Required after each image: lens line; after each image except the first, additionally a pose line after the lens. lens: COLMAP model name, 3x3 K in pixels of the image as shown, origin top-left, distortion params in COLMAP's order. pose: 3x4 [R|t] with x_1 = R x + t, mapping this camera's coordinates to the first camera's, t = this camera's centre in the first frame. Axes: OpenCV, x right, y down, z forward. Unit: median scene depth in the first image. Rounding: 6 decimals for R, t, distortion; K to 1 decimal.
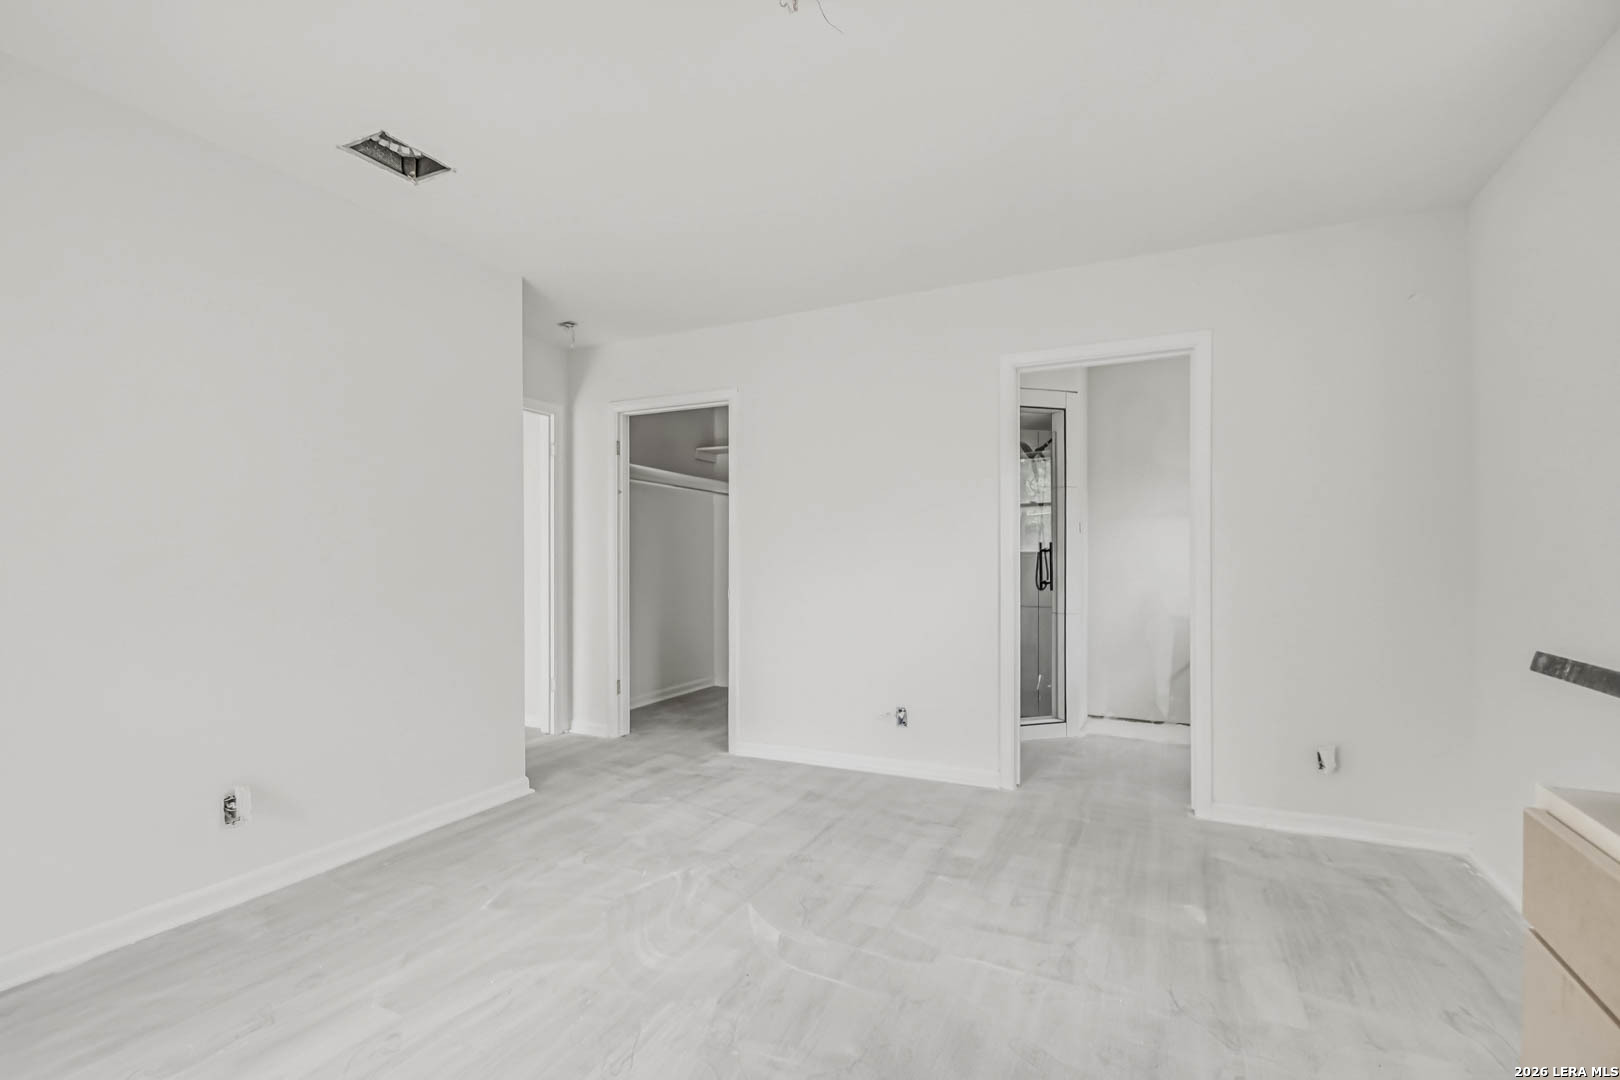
lens RADIAL K [[711.5, 0, 806.5], [0, 711.5, 566.9], [0, 0, 1]] dist [-0.016071, -0.000814]
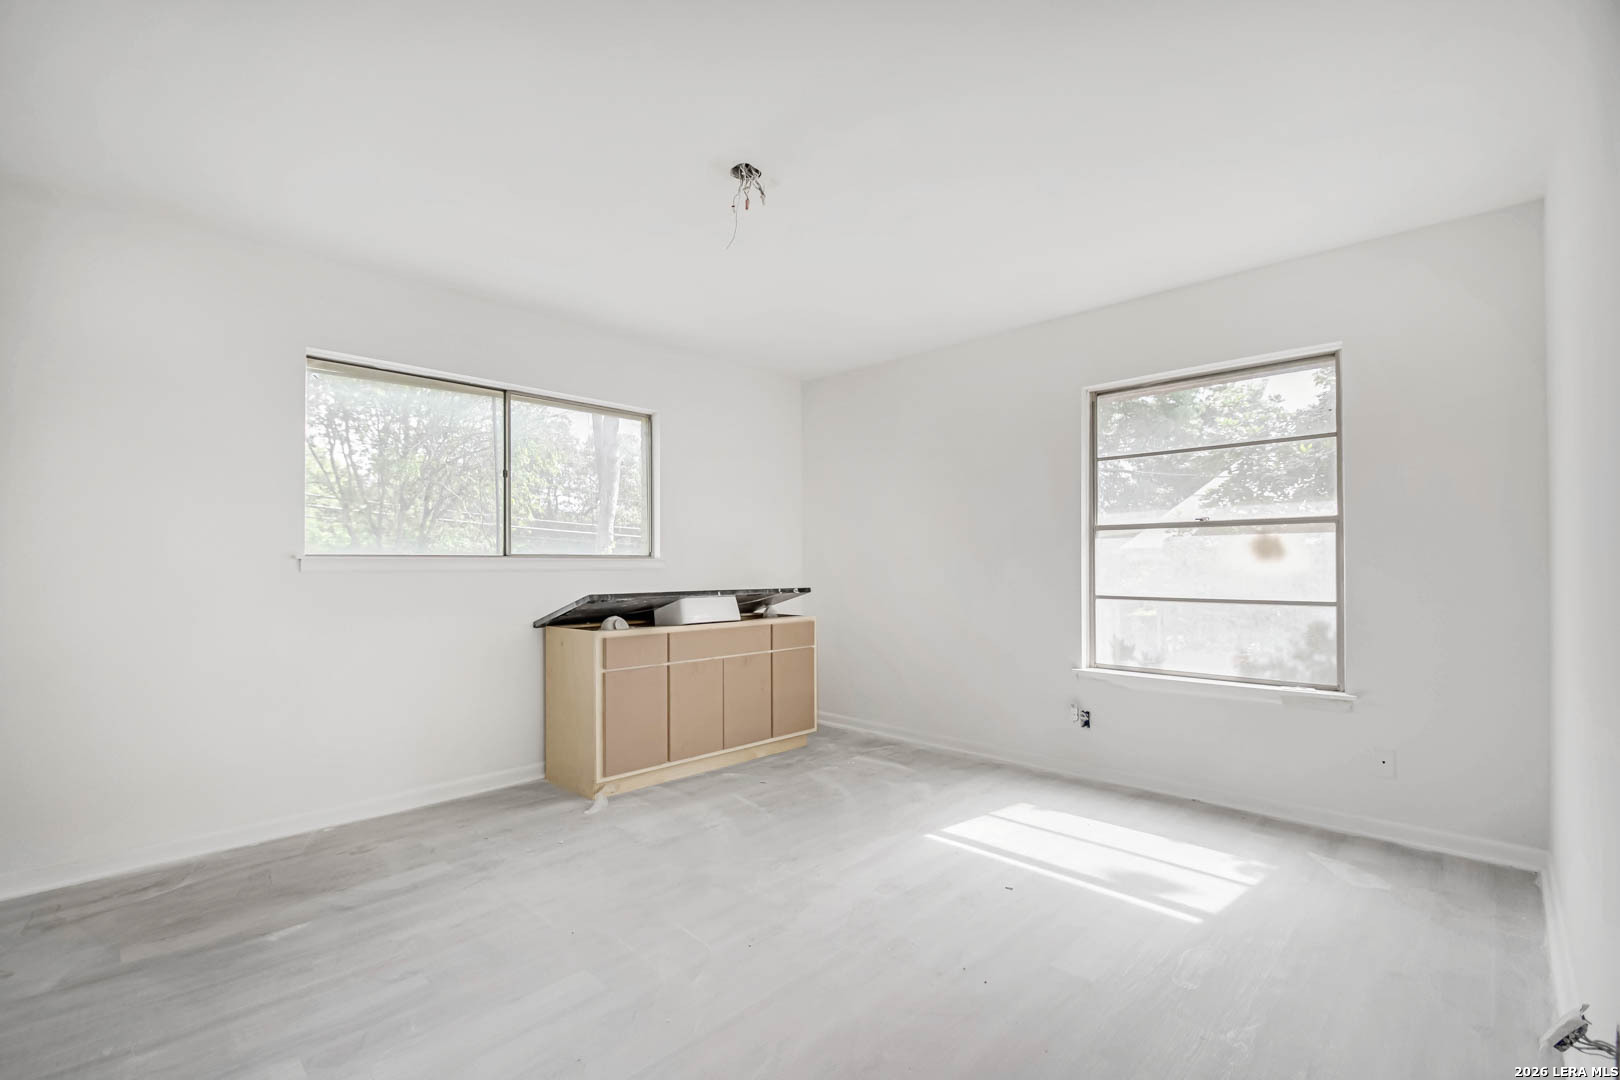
lens RADIAL K [[711.5, 0, 806.5], [0, 711.5, 566.9], [0, 0, 1]] dist [-0.016071, -0.000814]
pose [[-0.954335, 0.004293, 0.298708, -0.552554], [0.006556, 0.999957, 0.006572, -0.013223], [-0.298667, 0.008230, -0.954322, 2.265809]]
